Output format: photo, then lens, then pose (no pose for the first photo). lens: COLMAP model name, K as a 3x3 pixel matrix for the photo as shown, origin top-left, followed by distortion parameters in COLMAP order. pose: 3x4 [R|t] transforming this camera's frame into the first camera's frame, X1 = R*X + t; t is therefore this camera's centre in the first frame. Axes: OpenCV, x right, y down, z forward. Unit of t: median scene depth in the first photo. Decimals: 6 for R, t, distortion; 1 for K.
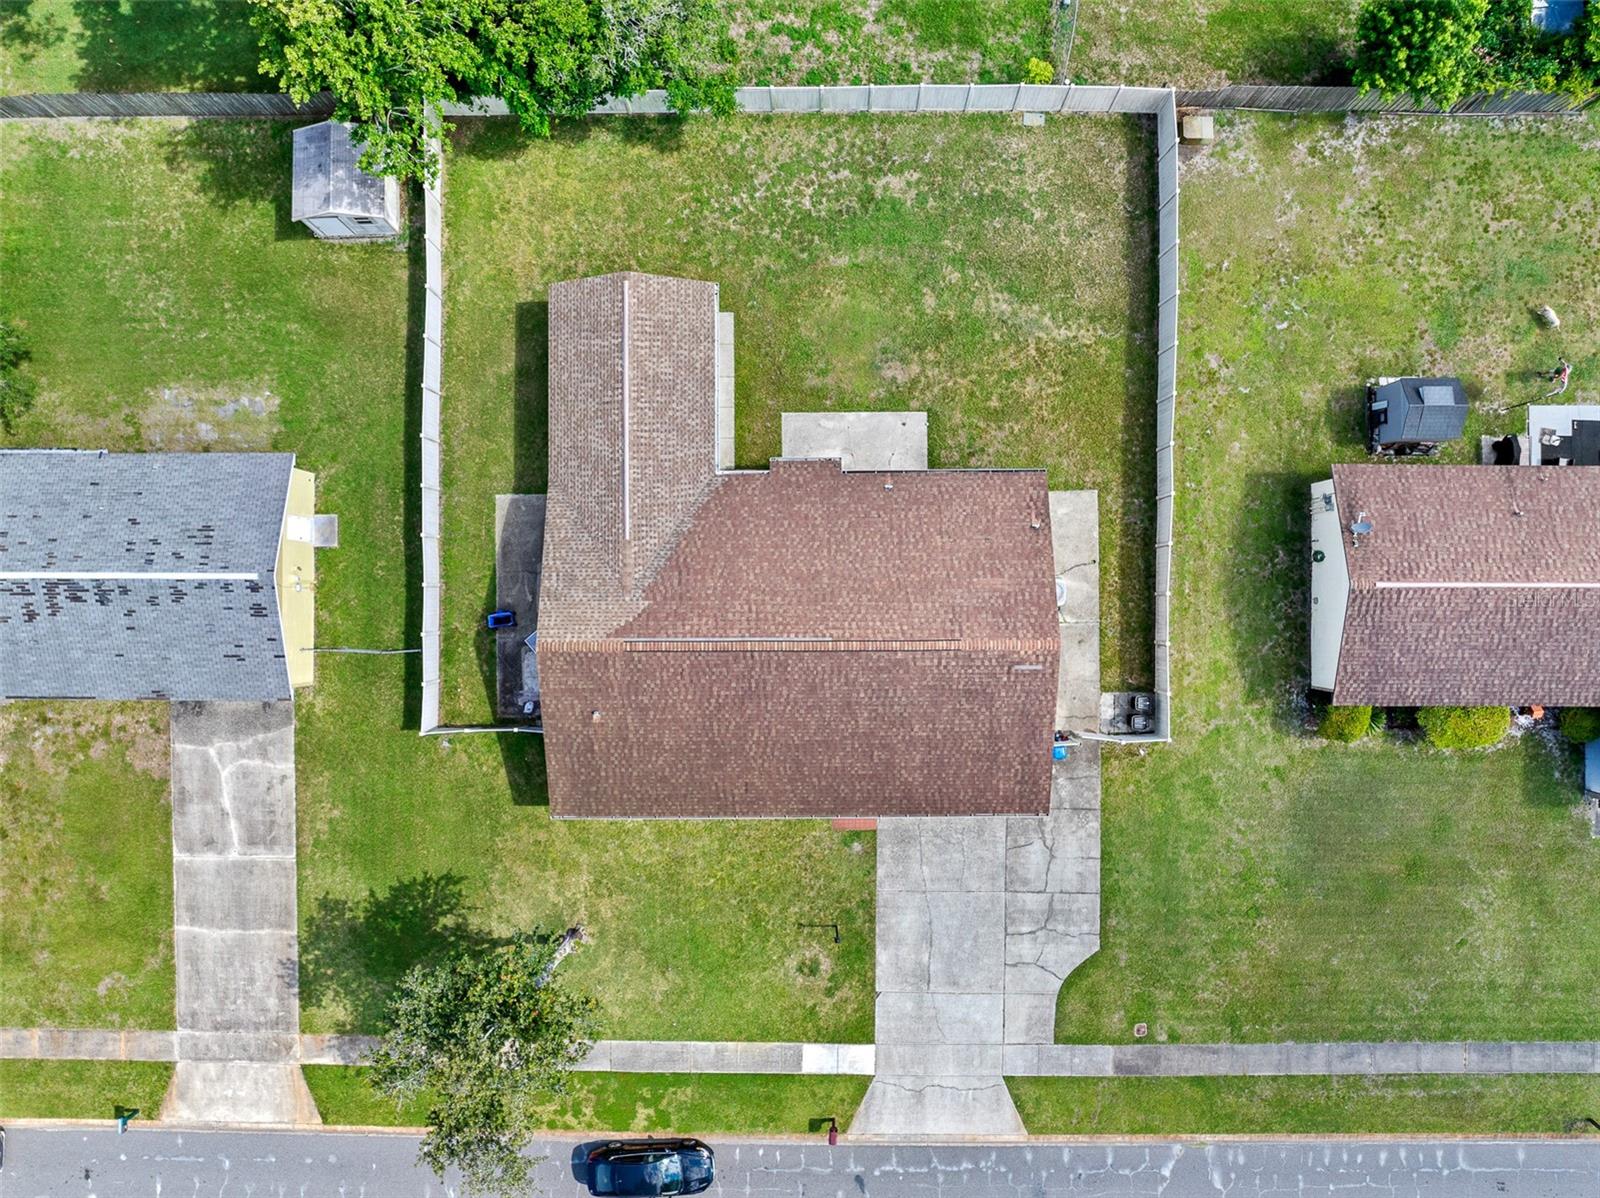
lens RADIAL K [[1138.4, 0, 800.2], [0, 1138.4, 591.8], [0, 0, 1]] dist [-0.047506, 0.013927]
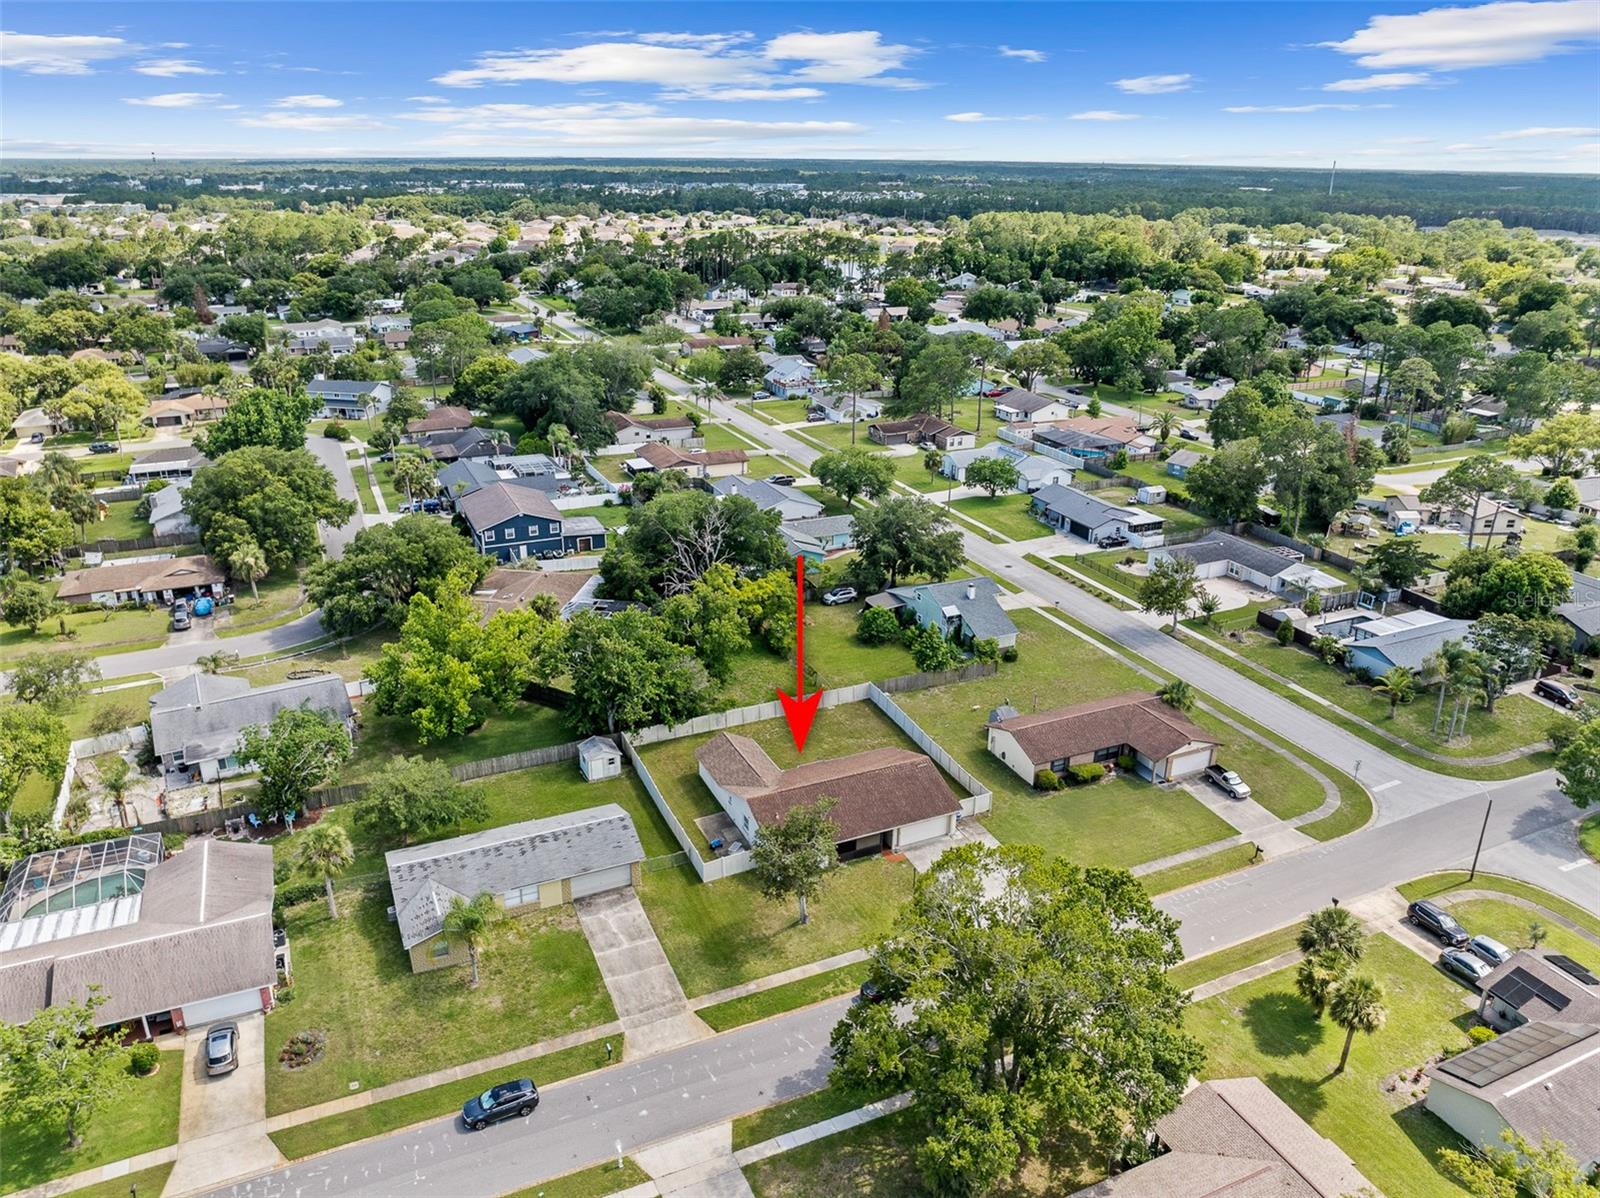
lens RADIAL K [[1138.4, 0, 800.2], [0, 1138.4, 591.8], [0, 0, 1]] dist [-0.047506, 0.013927]
pose [[0.908957, -0.132640, 0.395226, -0.930717], [0.416266, 0.340588, -0.843044, 1.810483], [-0.022788, 0.930809, 0.364794, -0.288551]]
